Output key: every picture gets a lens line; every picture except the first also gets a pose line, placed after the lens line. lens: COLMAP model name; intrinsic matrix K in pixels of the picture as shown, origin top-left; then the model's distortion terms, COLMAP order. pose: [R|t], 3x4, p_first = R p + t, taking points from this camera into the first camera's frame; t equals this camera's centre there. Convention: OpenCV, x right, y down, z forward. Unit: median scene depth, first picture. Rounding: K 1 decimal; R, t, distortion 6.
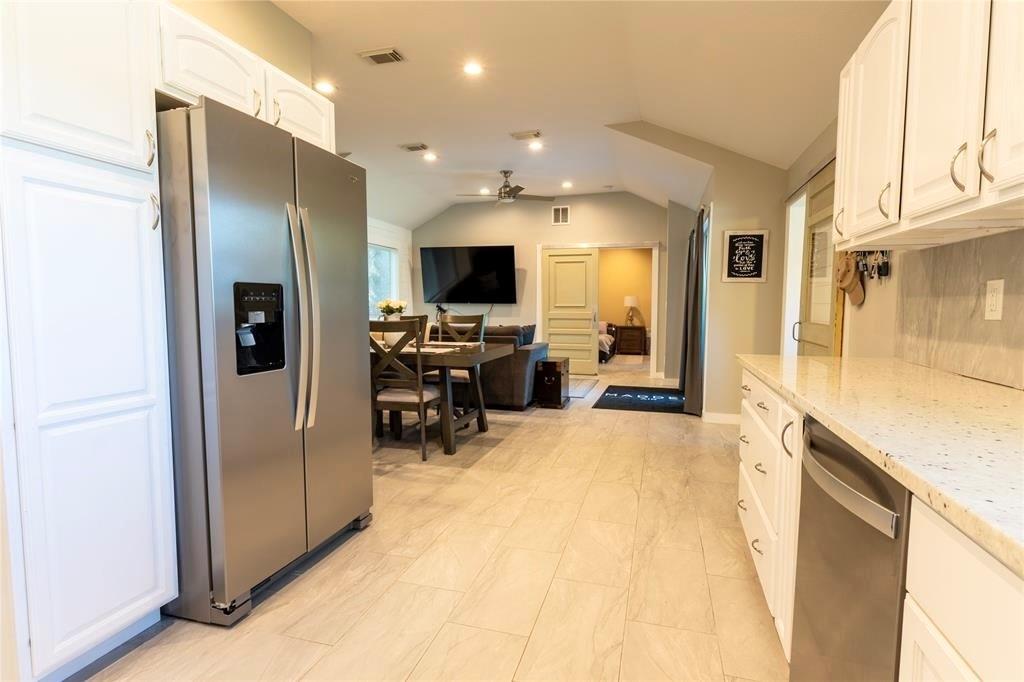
lens RADIAL K [[512.1, 0, 512.0], [0, 512.1, 341.0], [0, 0, 1]] dist [-0.009342, 0.000042]
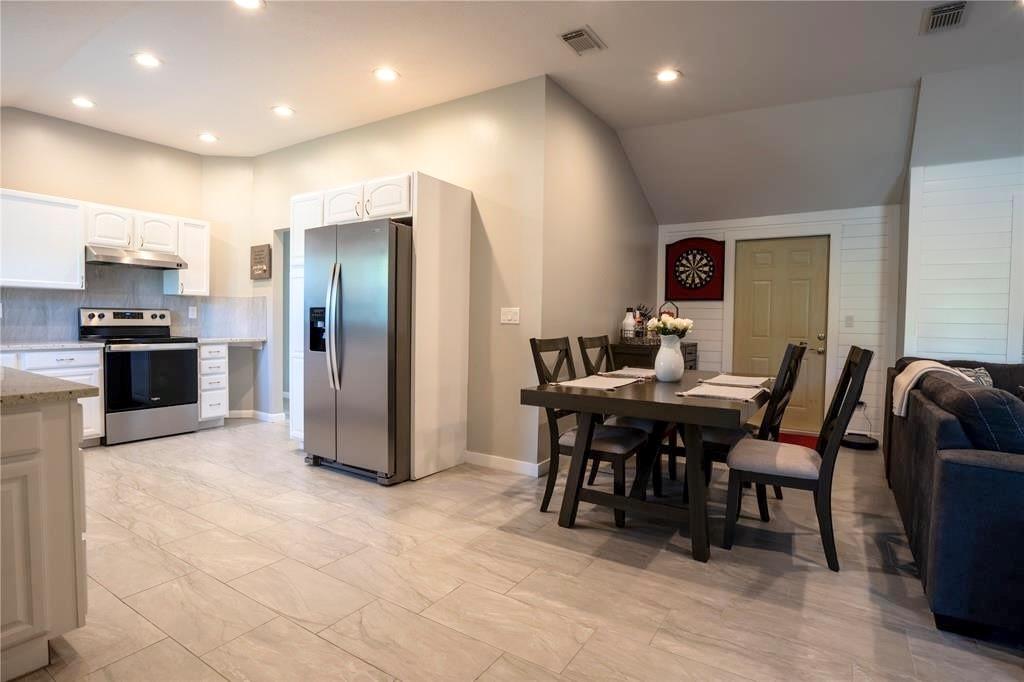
lens RADIAL K [[514.5, 0, 507.1], [0, 514.5, 339.5], [0, 0, 1]] dist [-0.036610, 0.000915]
pose [[-0.275950, 0.034264, -0.960561, 1.002802], [-0.085761, 0.994501, 0.060112, -0.137313], [0.957338, 0.098966, -0.271494, 1.830767]]
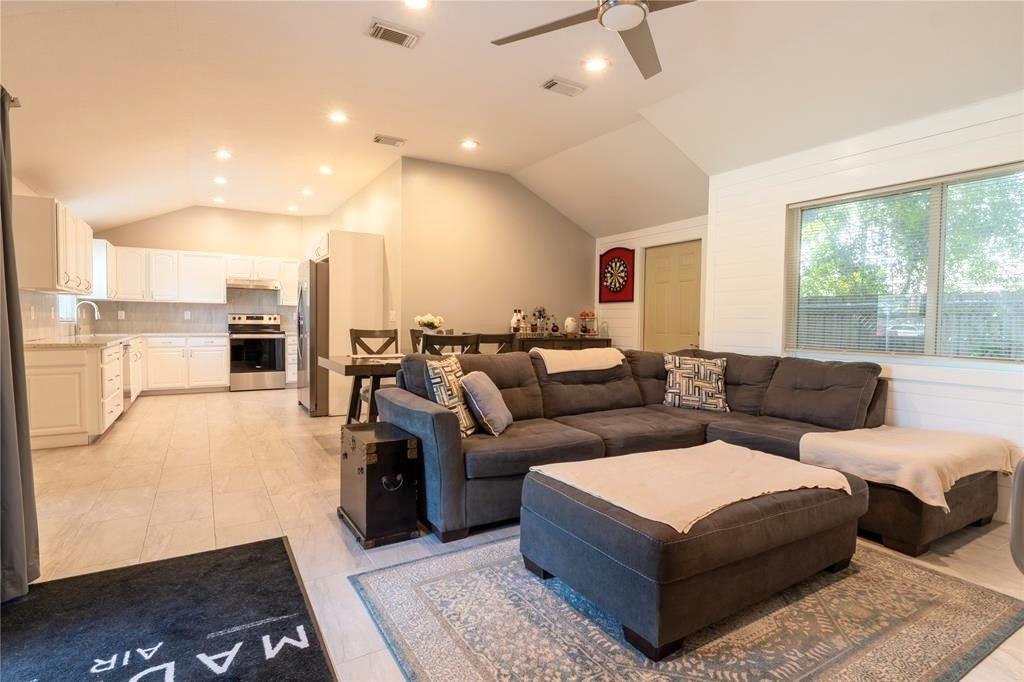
lens RADIAL K [[512.1, 0, 512.0], [0, 512.1, 341.0], [0, 0, 1]] dist [-0.009342, 0.000042]
pose [[-0.673140, 0.022921, -0.739160, 0.868802], [-0.065383, 0.993761, 0.090360, -0.259661], [0.736619, 0.109153, -0.667441, 3.514973]]
